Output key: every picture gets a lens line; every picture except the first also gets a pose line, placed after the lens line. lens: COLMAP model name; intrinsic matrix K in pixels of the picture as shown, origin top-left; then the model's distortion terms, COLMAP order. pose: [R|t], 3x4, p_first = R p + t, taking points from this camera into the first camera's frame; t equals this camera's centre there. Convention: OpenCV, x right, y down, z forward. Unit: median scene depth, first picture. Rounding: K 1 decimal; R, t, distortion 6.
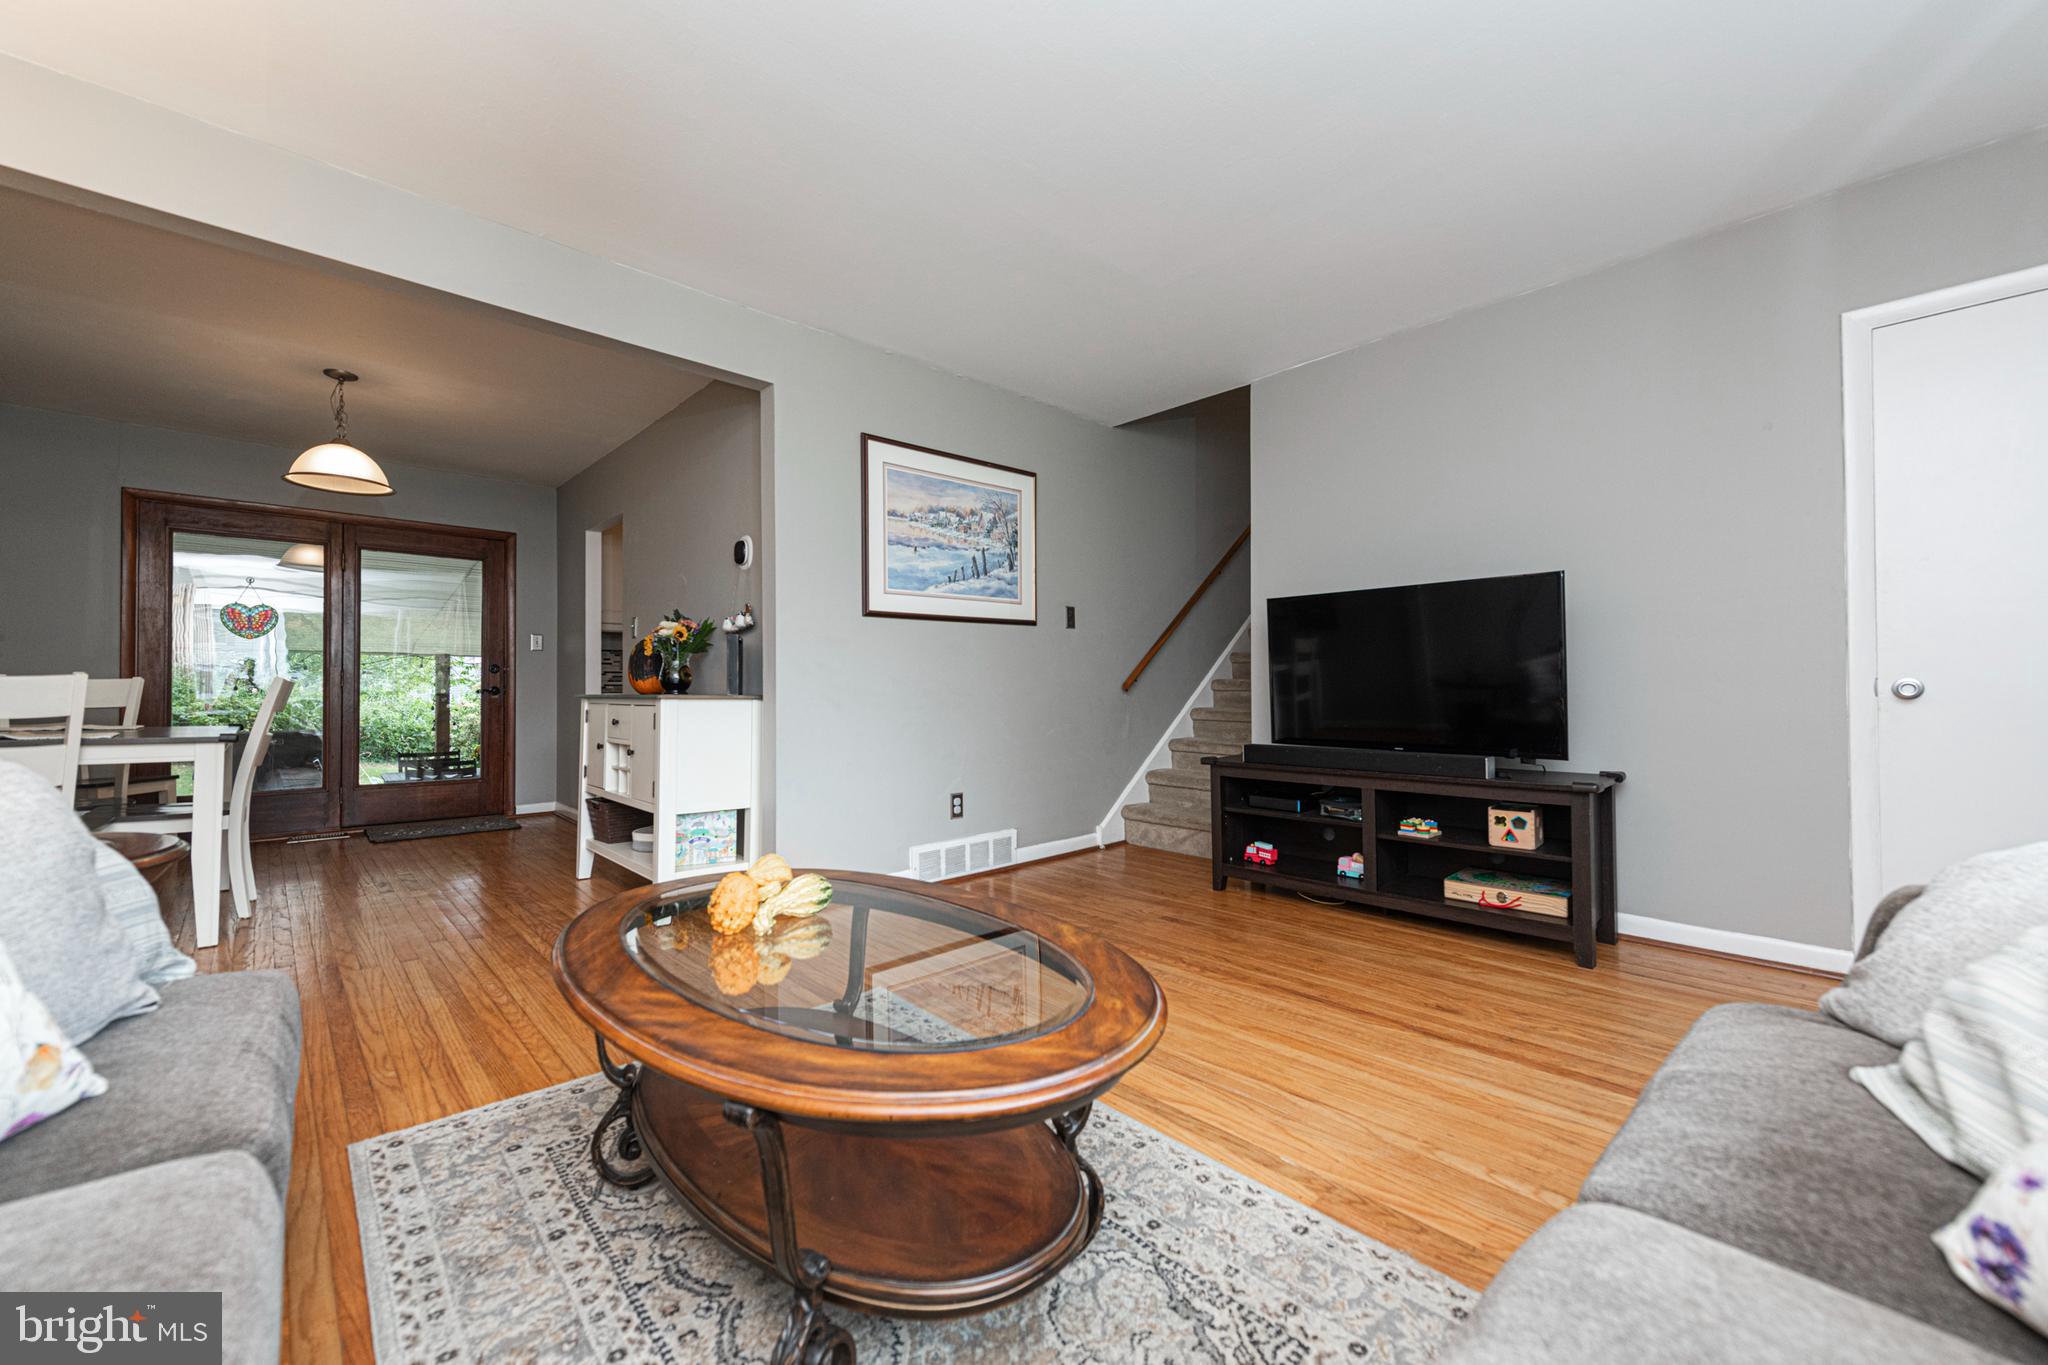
lens RADIAL K [[798.3, 0, 1025.5], [0, 798.3, 681.4], [0, 0, 1]] dist [0.010711, -0.004178]
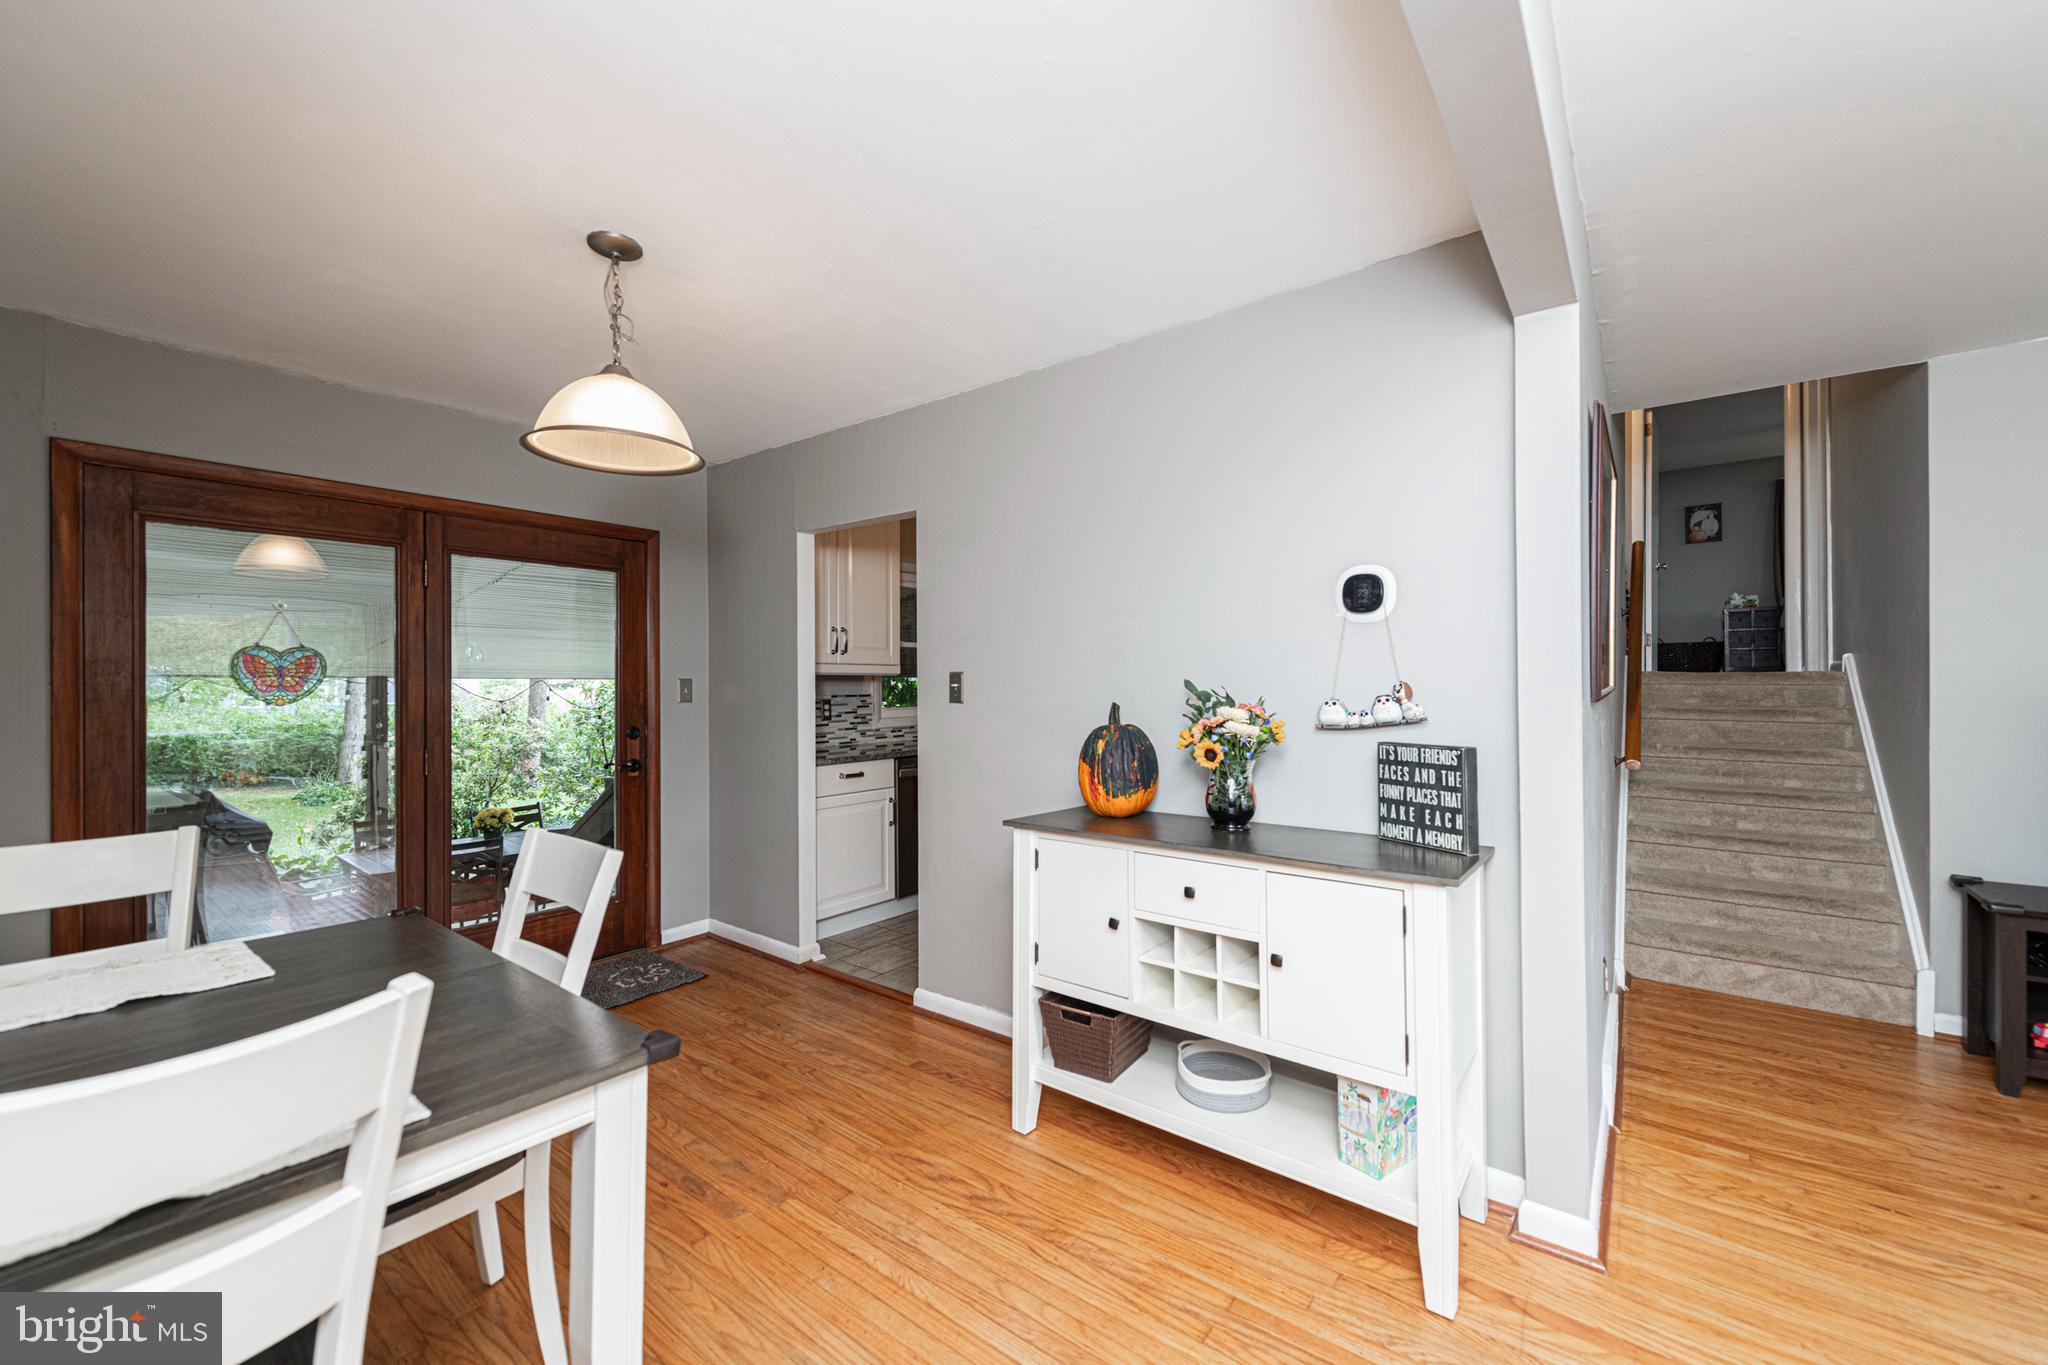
lens RADIAL K [[798.3, 0, 1022.7], [0, 798.3, 684.6], [0, 0, 1]] dist [0.010711, -0.004178]
pose [[0.986547, -0.002165, 0.163463, -0.561501], [-0.000408, 0.999877, 0.015703, -0.082695], [-0.163477, -0.015559, 0.986424, 0.354736]]
